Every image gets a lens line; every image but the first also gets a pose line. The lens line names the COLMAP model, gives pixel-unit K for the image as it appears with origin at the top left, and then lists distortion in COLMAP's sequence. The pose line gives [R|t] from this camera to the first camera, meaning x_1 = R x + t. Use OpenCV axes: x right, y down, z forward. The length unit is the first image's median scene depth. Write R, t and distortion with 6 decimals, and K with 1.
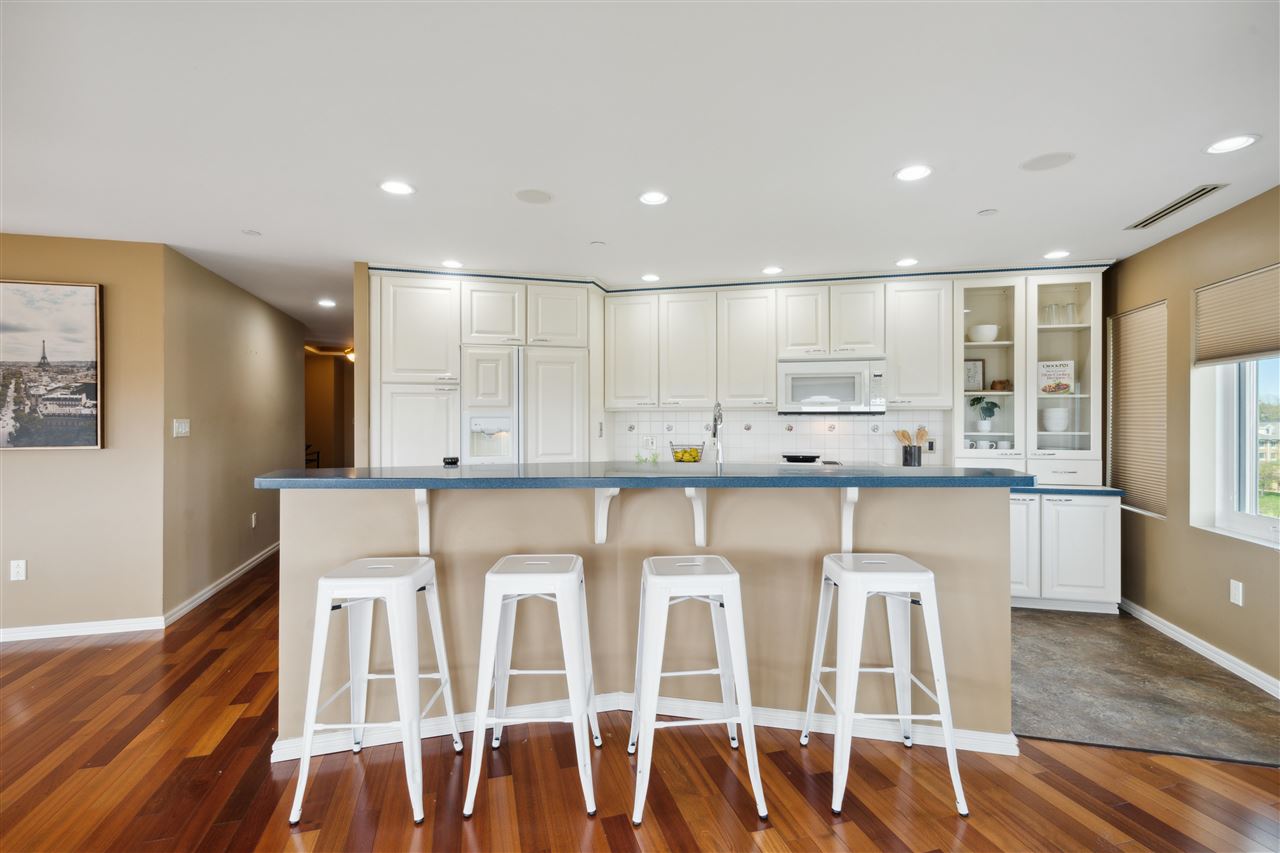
lens RADIAL K [[597.6, 0, 639.5], [0, 597.6, 414.7], [0, 0, 1]] dist [-0.002628, 0.000463]
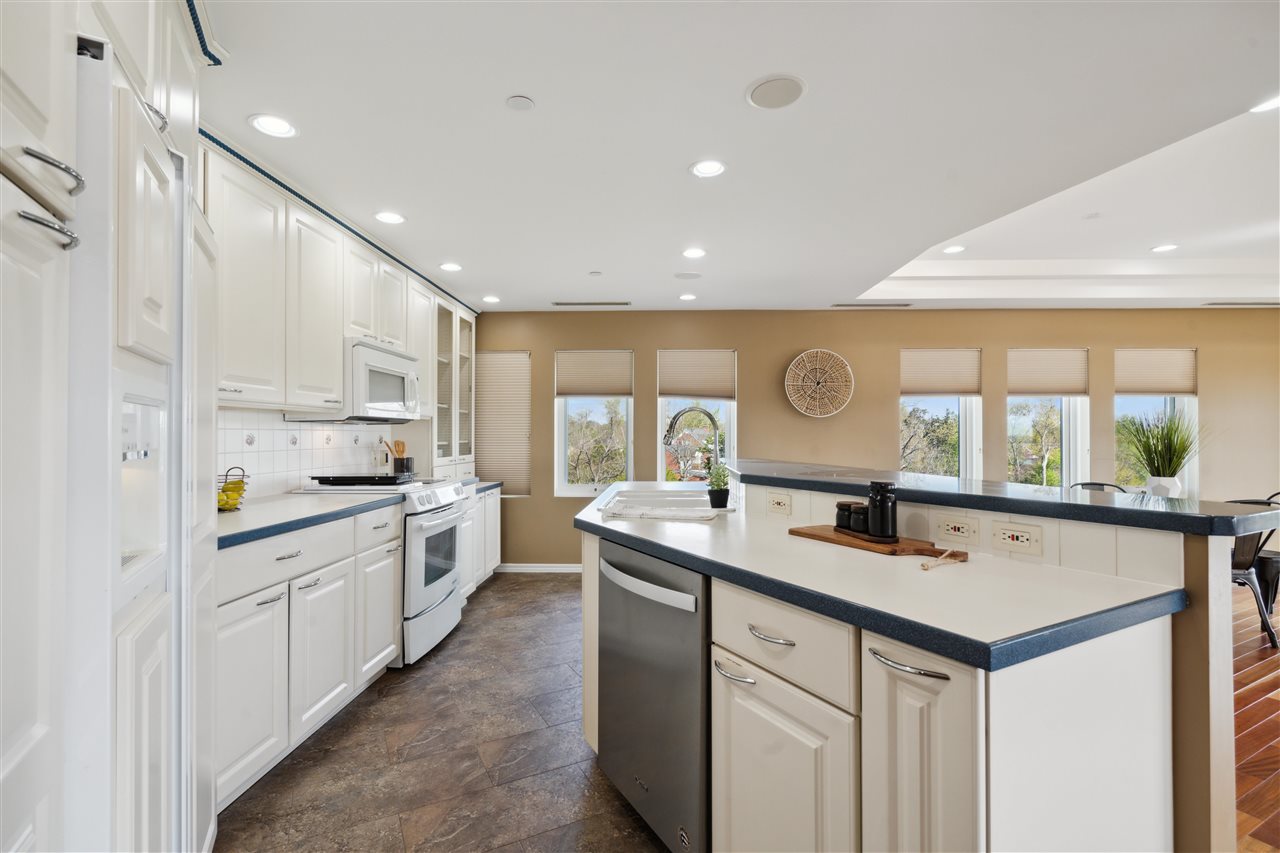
lens RADIAL K [[597.6, 0, 633.8], [0, 597.6, 431.7], [0, 0, 1]] dist [-0.002628, 0.000463]
pose [[-0.196485, 0.007359, 0.980479, -0.524504], [-0.001767, 0.999968, -0.007860, 0.018922], [-0.980505, -0.003277, -0.196466, 0.851935]]
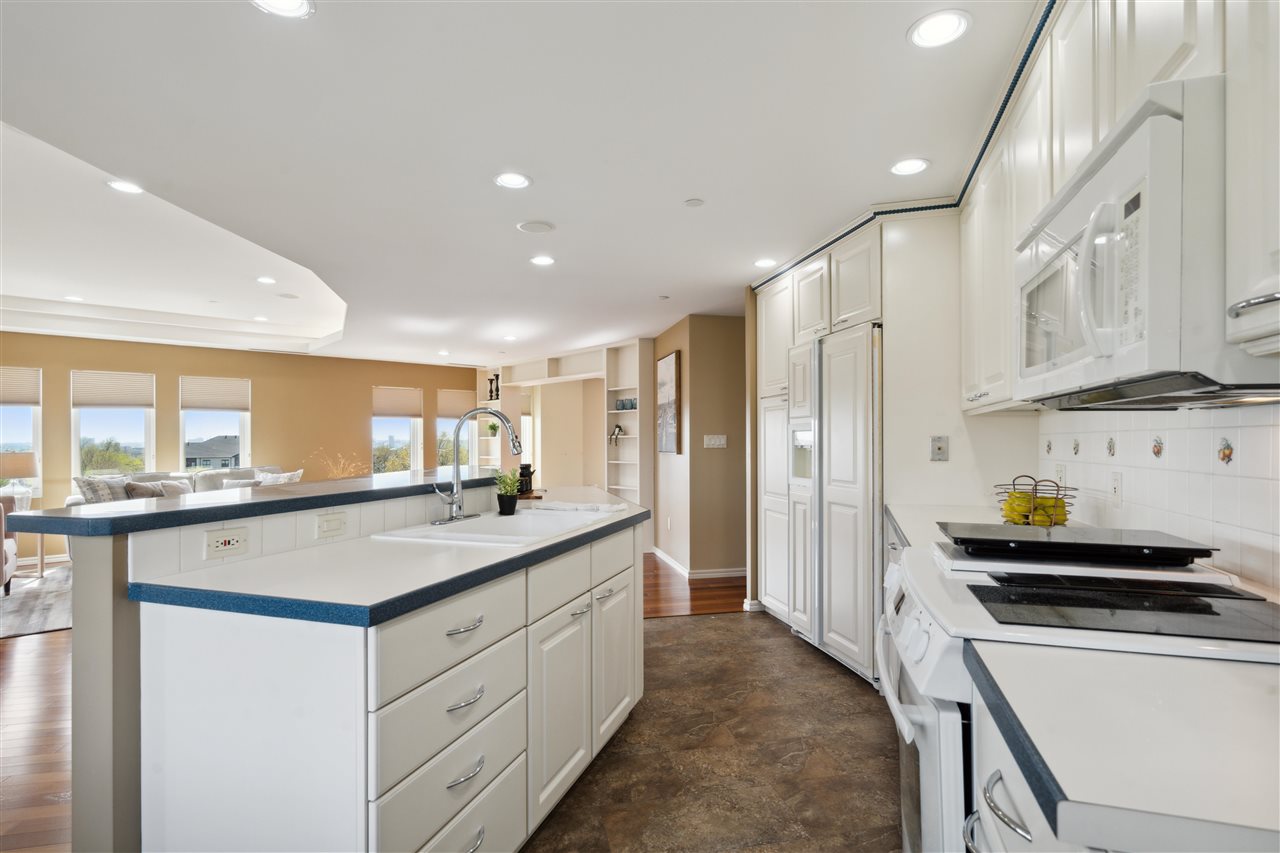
lens RADIAL K [[631.5, 0, 637.9], [0, 631.5, 436.7], [0, 0, 1]] dist [-0.009831, 0.004789]
pose [[-0.072558, -0.005919, -0.997347, 0.628799], [0.013812, 0.999881, -0.006939, 0.015266], [0.997269, -0.014279, -0.072467, 0.838056]]
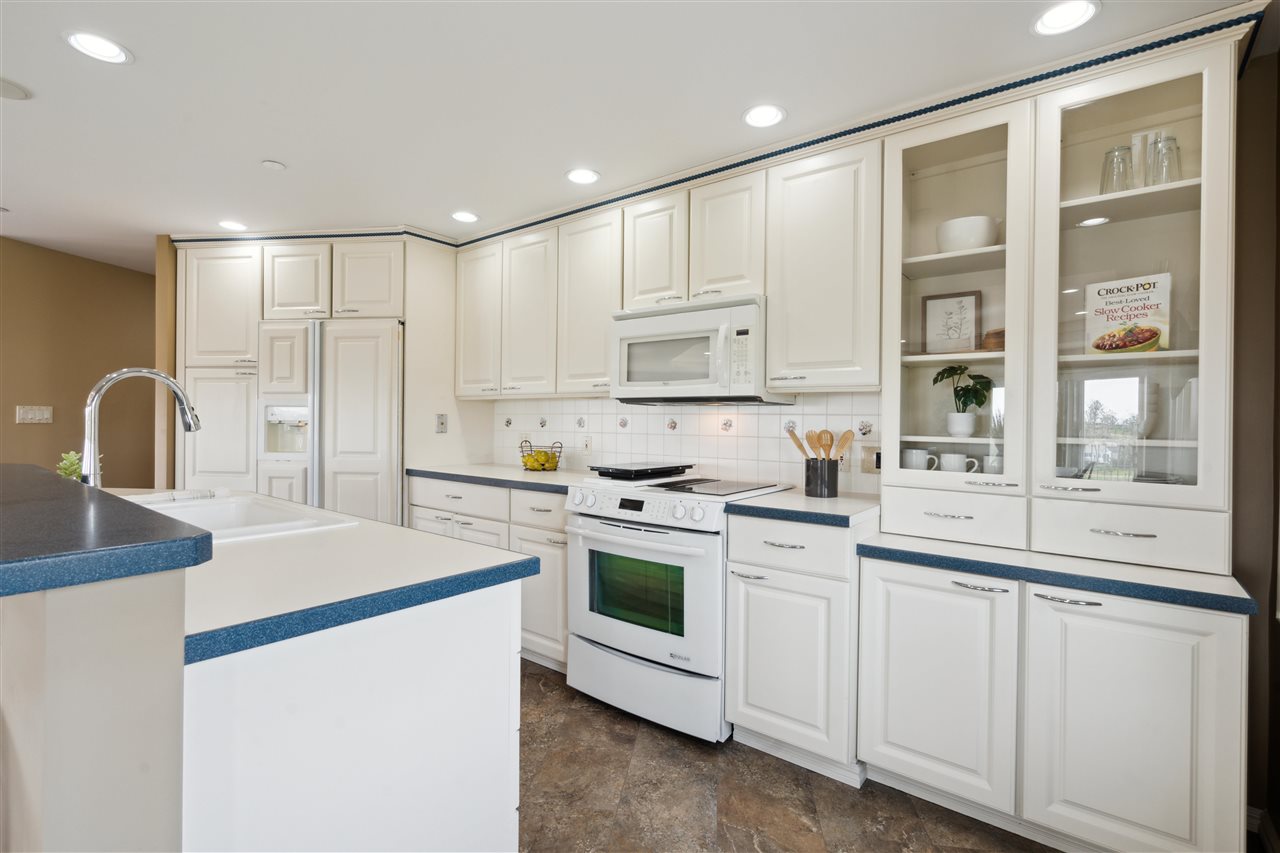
lens RADIAL K [[597.6, 0, 638.0], [0, 597.6, 415.2], [0, 0, 1]] dist [-0.002628, 0.000463]
pose [[0.912658, 0.006520, -0.408672, 0.537672], [-0.005565, 0.999978, 0.003525, 0.011192], [0.408686, -0.000943, 0.912675, 0.442481]]
